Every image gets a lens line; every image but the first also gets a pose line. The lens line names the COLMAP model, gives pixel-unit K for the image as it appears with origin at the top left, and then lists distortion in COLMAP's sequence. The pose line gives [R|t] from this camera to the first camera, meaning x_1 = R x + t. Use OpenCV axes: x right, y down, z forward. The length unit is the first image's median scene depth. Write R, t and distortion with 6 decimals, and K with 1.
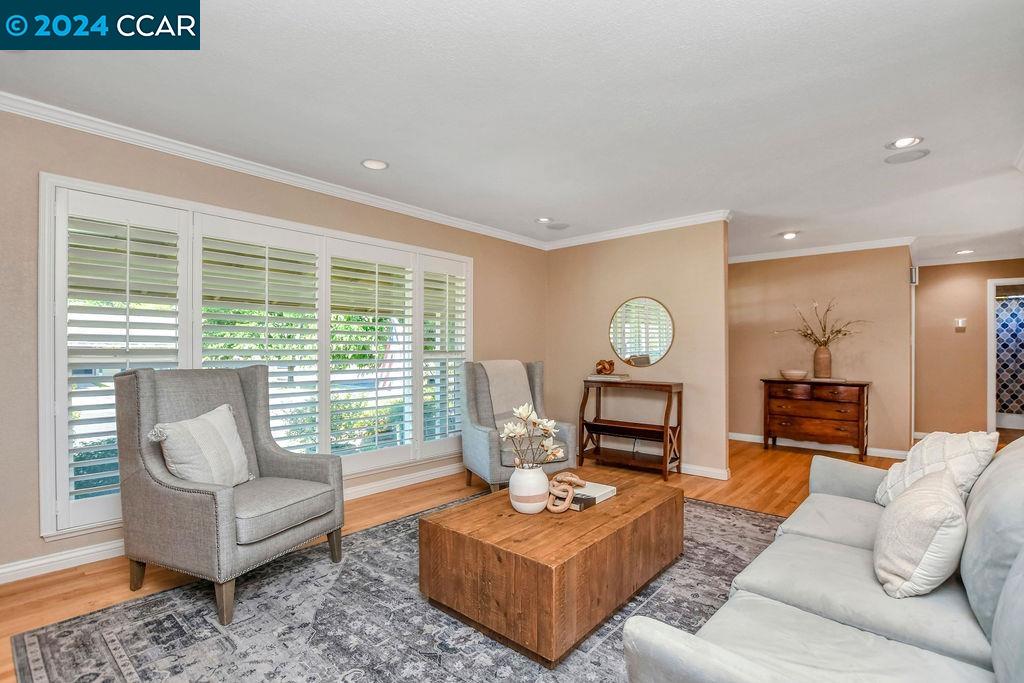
lens RADIAL K [[472.4, 0, 515.3], [0, 472.4, 348.9], [0, 0, 1]] dist [-0.021397, -0.000372]
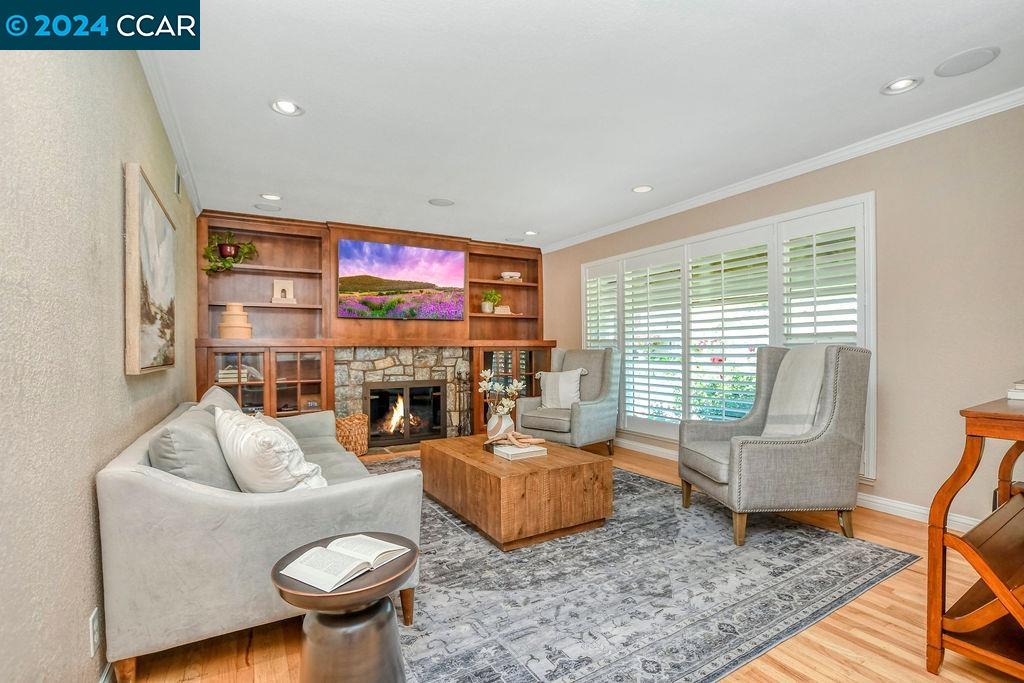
lens RADIAL K [[472.4, 0, 515.3], [0, 472.4, 348.9], [0, 0, 1]] dist [-0.021397, -0.000372]
pose [[-0.312132, 0.010907, -0.949976, 1.079193], [0.020588, 0.999777, 0.004715, 0.036577], [0.949816, -0.018086, -0.312287, 1.160652]]
